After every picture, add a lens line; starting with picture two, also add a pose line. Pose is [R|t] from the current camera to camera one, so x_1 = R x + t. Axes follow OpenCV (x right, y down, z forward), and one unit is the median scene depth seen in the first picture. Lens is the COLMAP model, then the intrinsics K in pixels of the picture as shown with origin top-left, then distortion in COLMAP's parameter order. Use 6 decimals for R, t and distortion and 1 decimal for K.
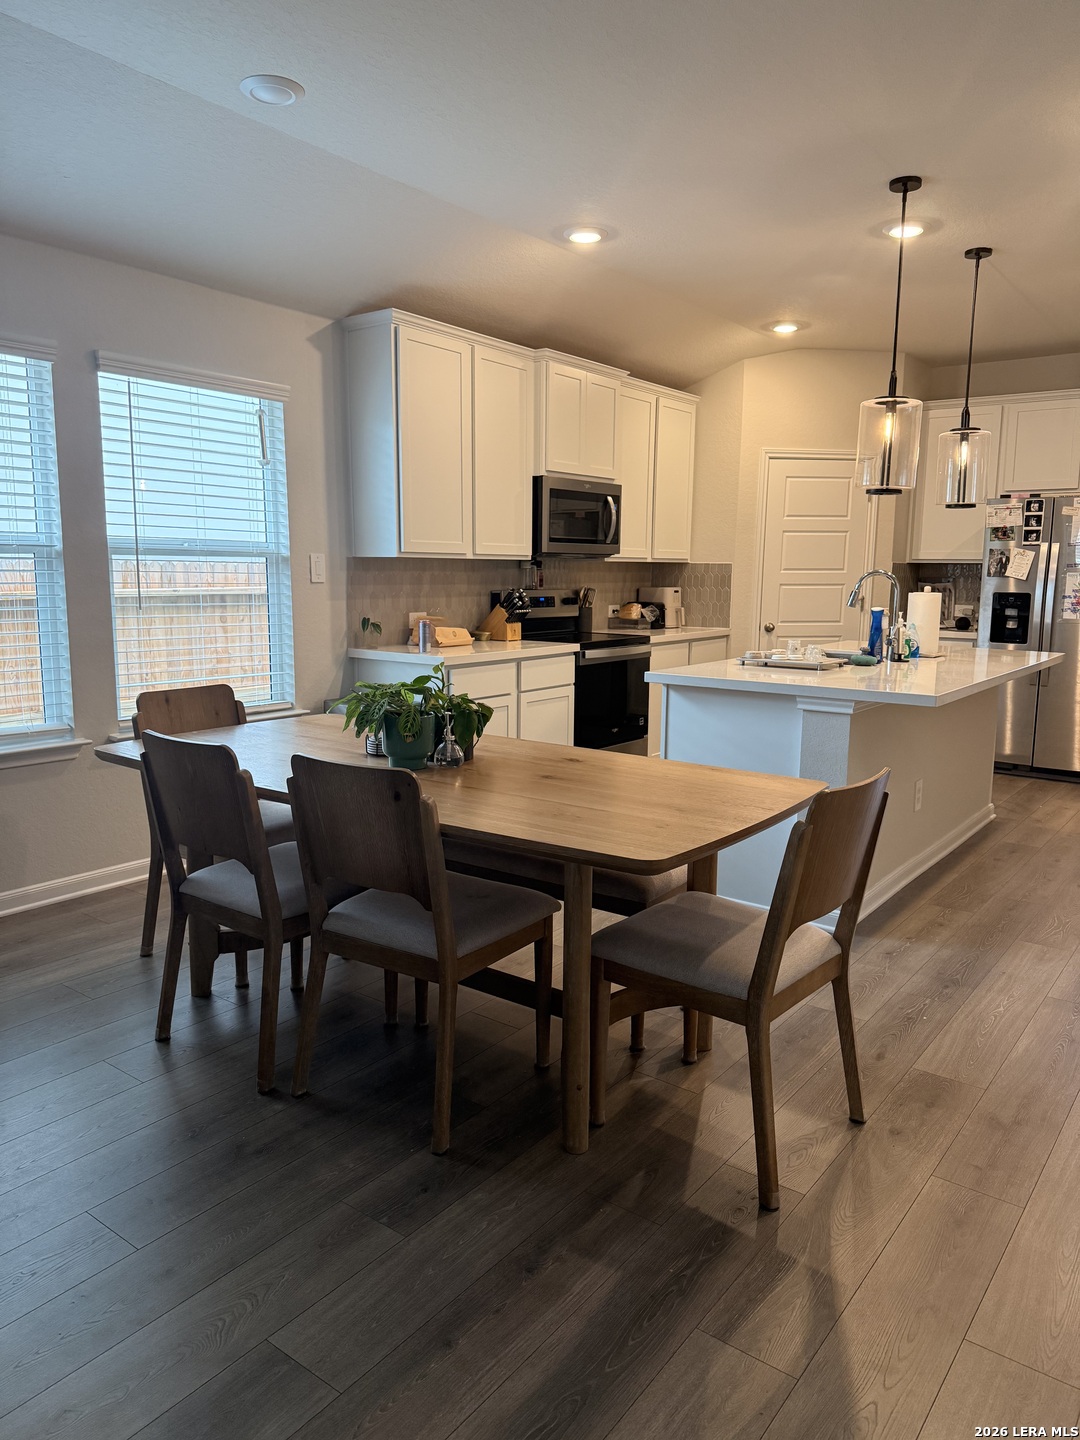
lens RADIAL K [[1021.6, 0, 541.3], [0, 1021.6, 751.5], [0, 0, 1]] dist [0.009302, -0.000433]
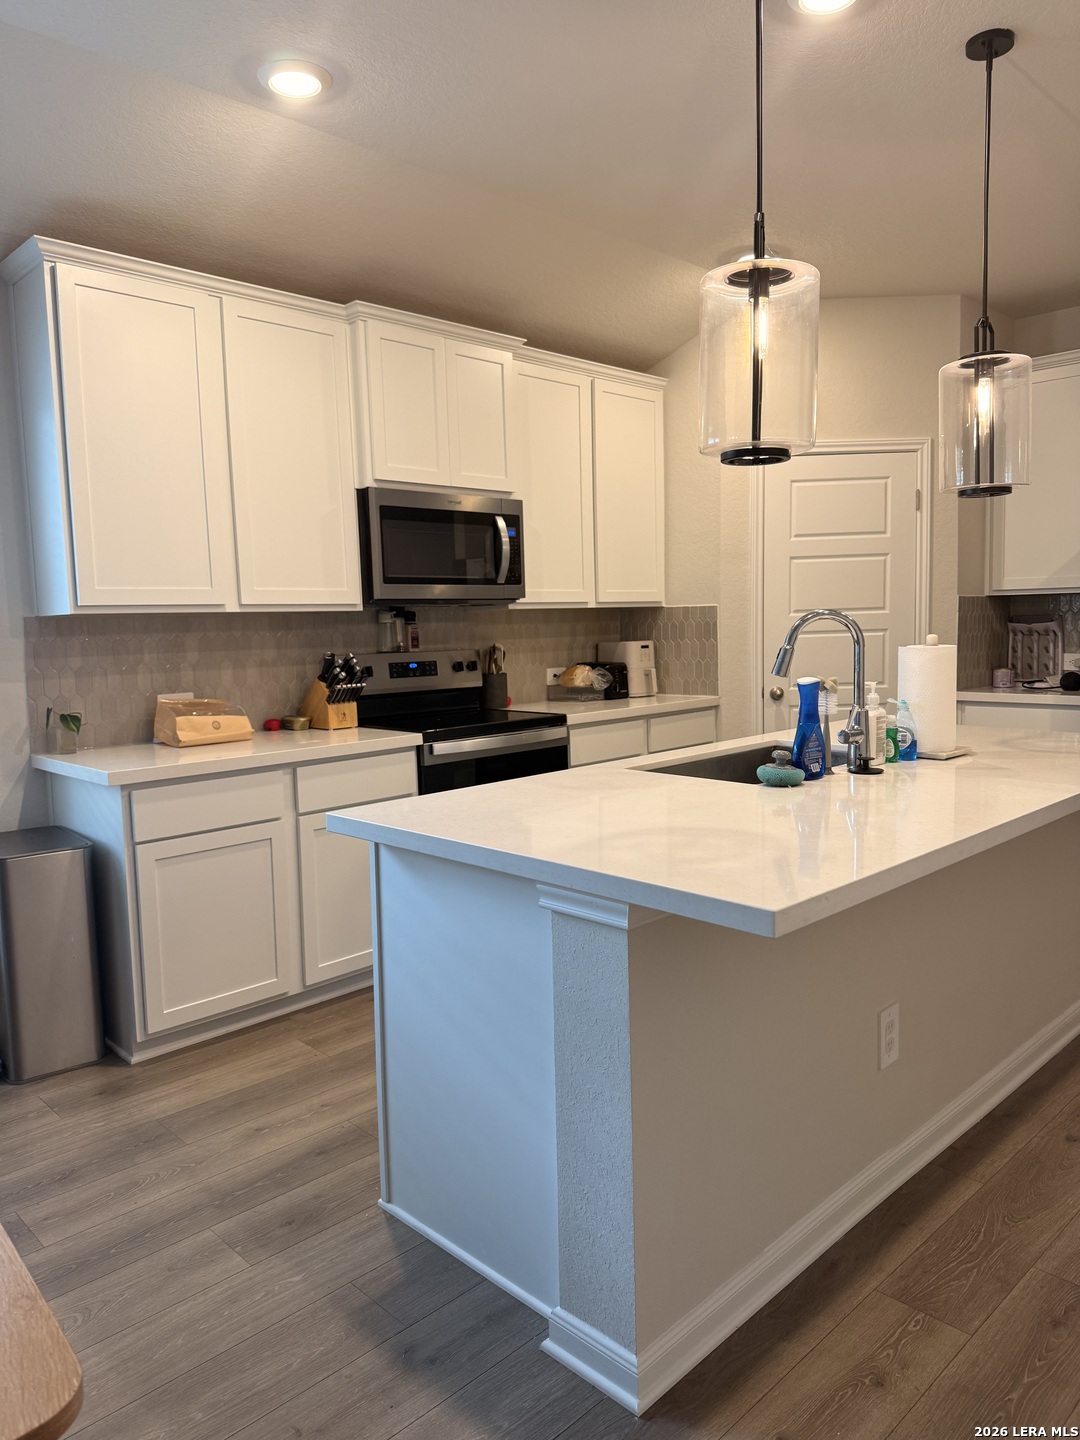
lens RADIAL K [[1028.0, 0, 541.4], [0, 1028.0, 744.3], [0, 0, 1]] dist [-0.006921, -0.002725]
pose [[0.988032, -0.015001, -0.153518, 0.209685], [0.006397, 0.998388, -0.056388, -0.058305], [0.154117, 0.054731, 0.986536, 0.341298]]
